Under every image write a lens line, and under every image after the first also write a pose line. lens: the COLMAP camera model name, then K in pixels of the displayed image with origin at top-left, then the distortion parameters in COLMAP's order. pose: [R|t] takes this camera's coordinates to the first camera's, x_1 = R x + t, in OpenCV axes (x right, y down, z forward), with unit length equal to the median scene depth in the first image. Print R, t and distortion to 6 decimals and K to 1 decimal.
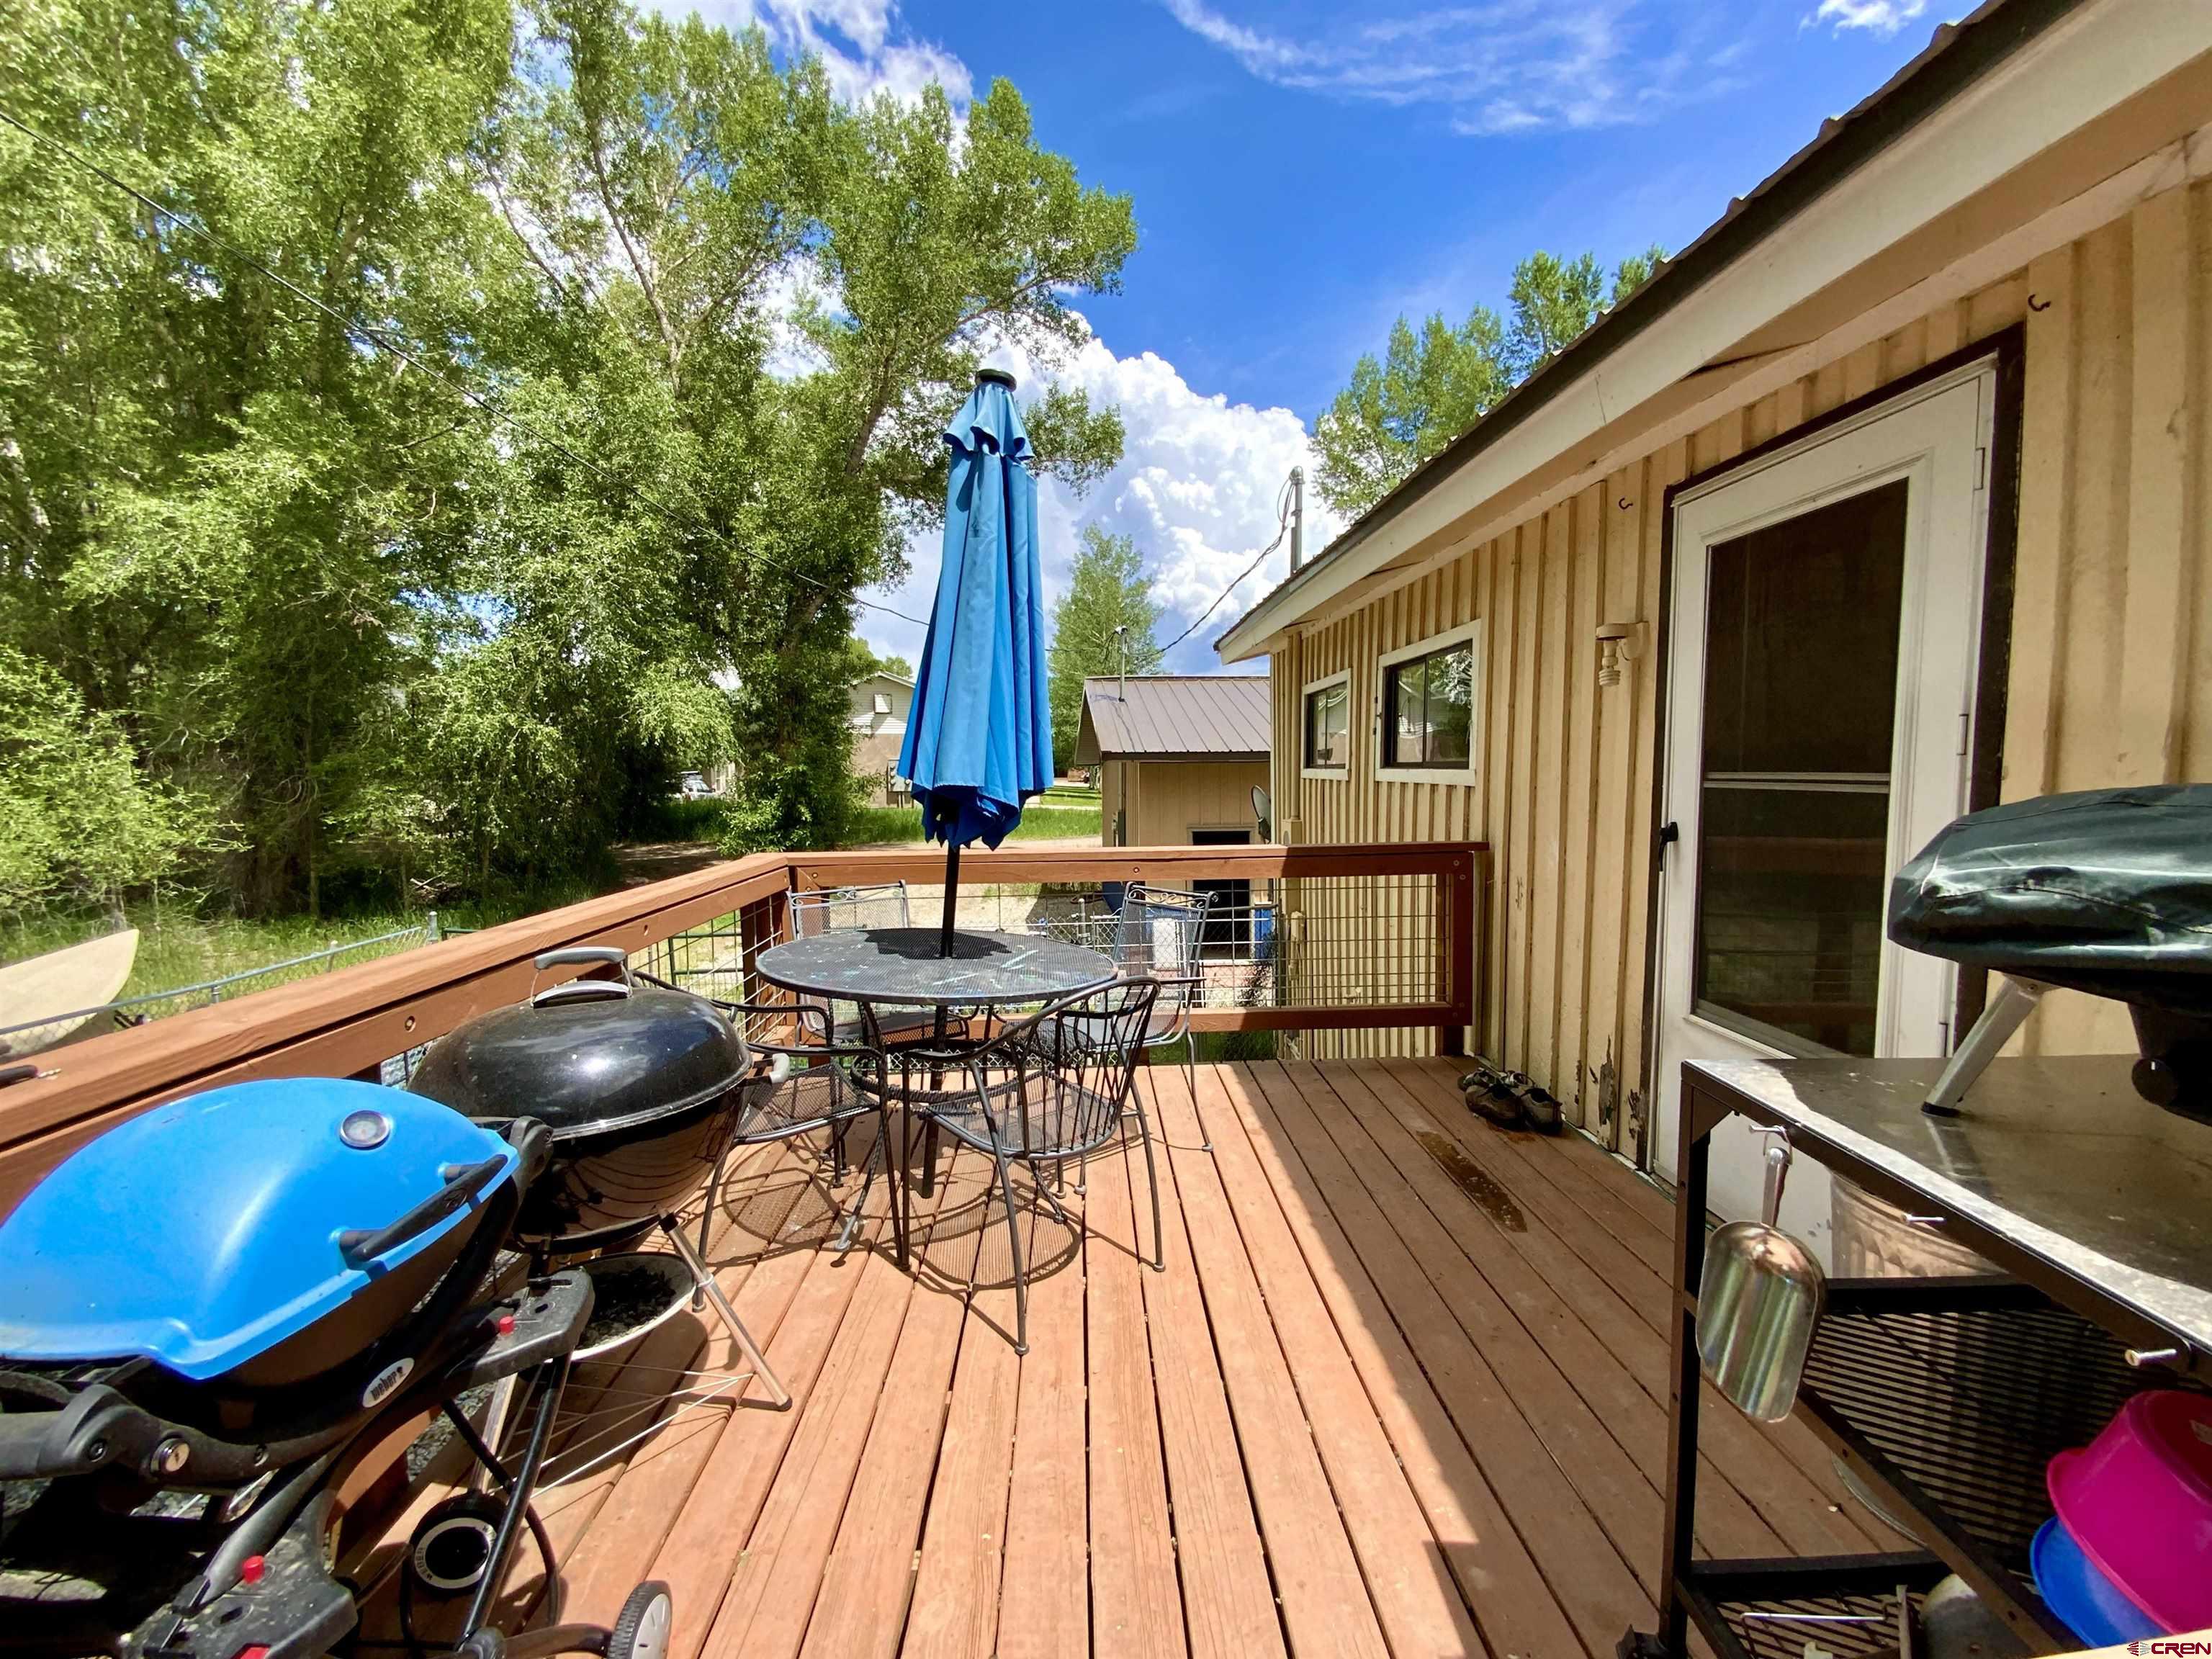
lens RADIAL K [[886.0, 0, 1106.0], [0, 886.0, 829.5], [0, 0, 1]] dist [0.000958, -0.011849]
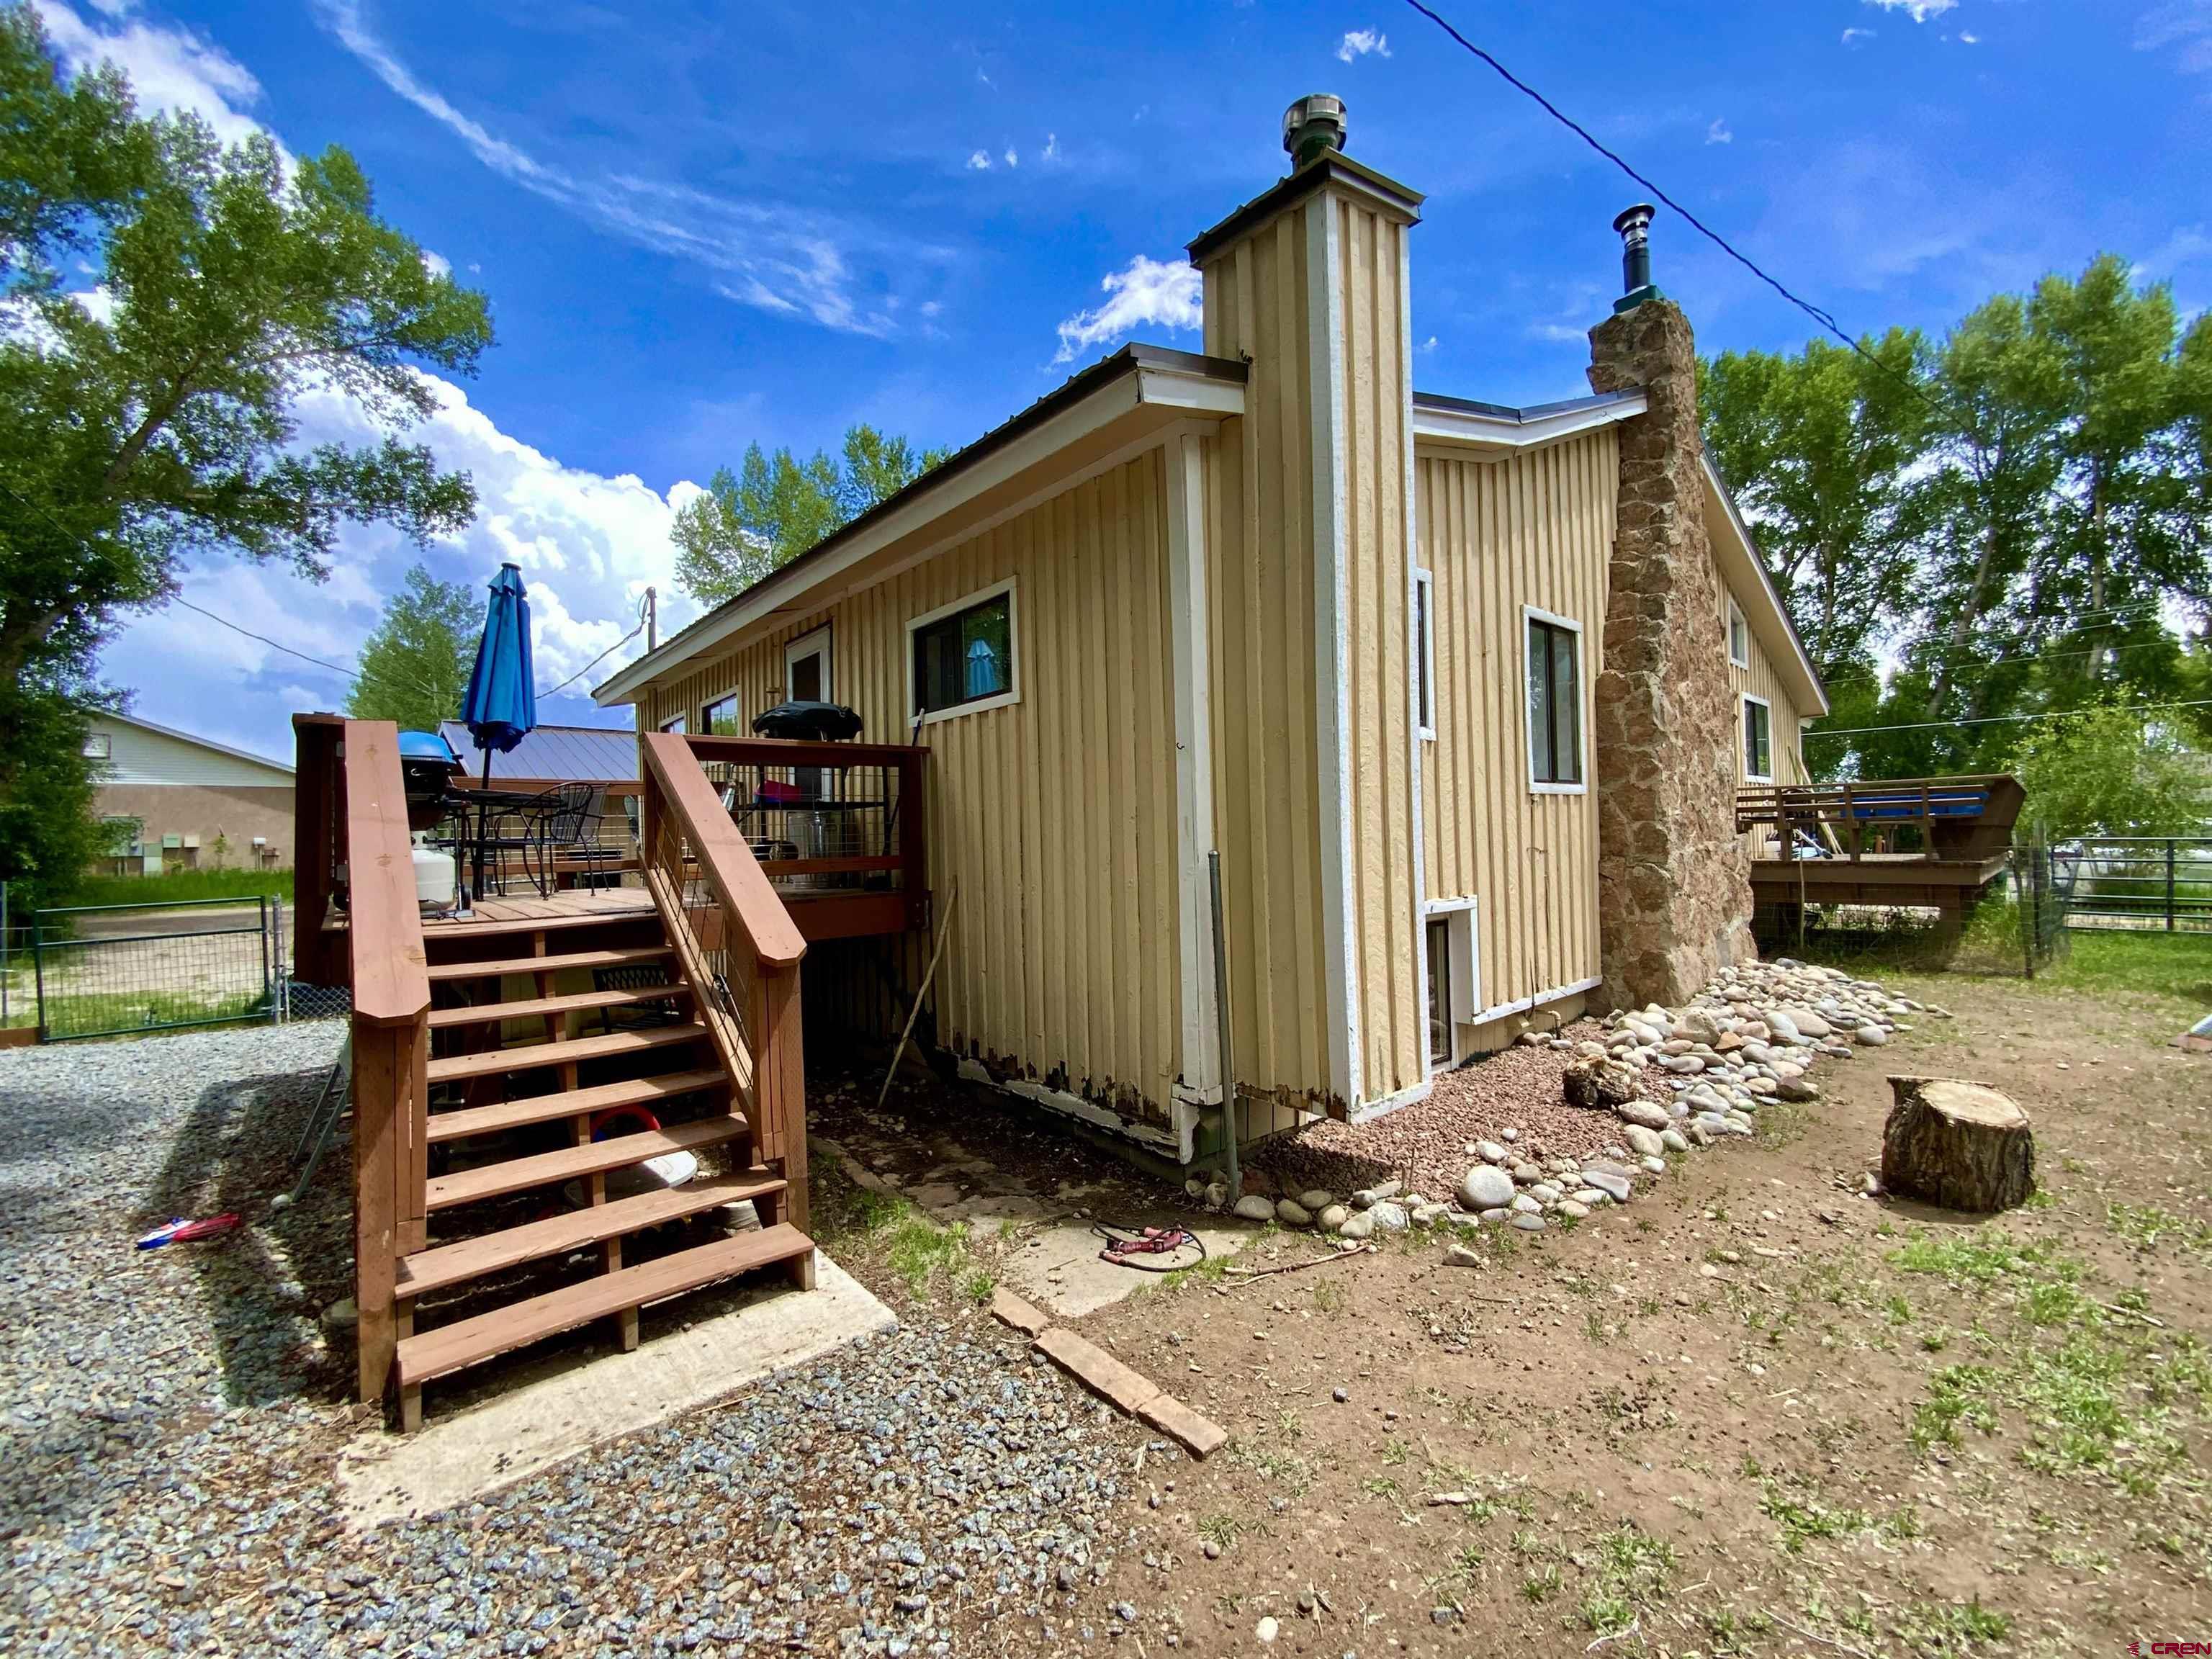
lens RADIAL K [[874.4, 0, 1138.7], [0, 874.4, 837.2], [0, 0, 1]] dist [0.000213, -0.012600]
pose [[0.764681, -0.012024, 0.644297, -0.038979], [0.065675, 0.996074, -0.059357, 0.057089], [-0.641054, 0.087704, 0.762468, -0.215155]]
